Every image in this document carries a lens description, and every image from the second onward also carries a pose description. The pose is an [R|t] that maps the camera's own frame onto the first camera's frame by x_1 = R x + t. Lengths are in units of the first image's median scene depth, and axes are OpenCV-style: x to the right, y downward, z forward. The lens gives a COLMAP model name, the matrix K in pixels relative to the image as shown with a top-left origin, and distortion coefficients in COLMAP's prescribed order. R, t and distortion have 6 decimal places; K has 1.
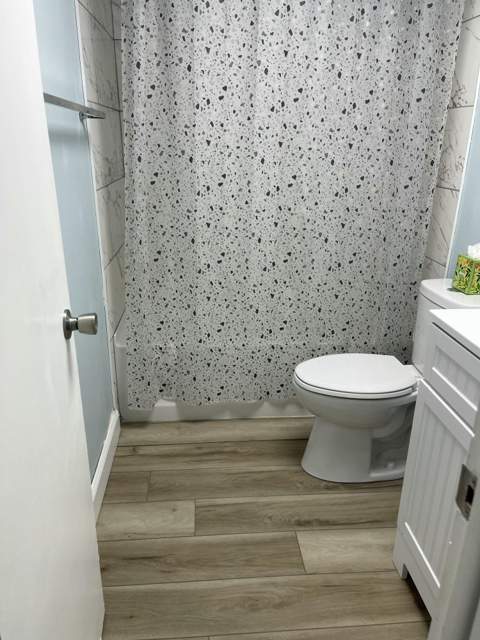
lens RADIAL K [[482.9, 0, 239.0], [0, 482.9, 324.0], [0, 0, 1]] dist [0.065240, -0.087155]
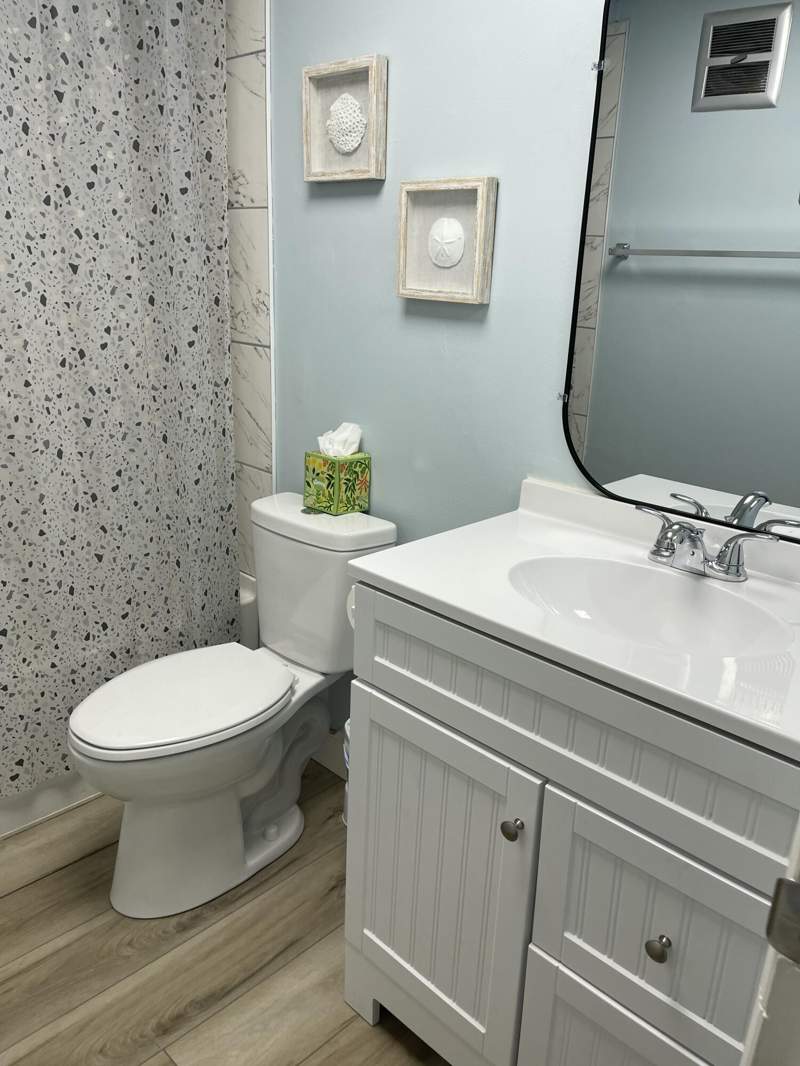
lens RADIAL K [[804.4, 0, 398.4], [0, 804.4, 539.7], [0, 0, 1]] dist [0.065240, -0.087155]
pose [[0.758136, -0.193537, 0.622714, -0.097411], [0.206199, 0.977093, 0.052636, -0.059947], [-0.618637, 0.088498, 0.780677, 0.141896]]
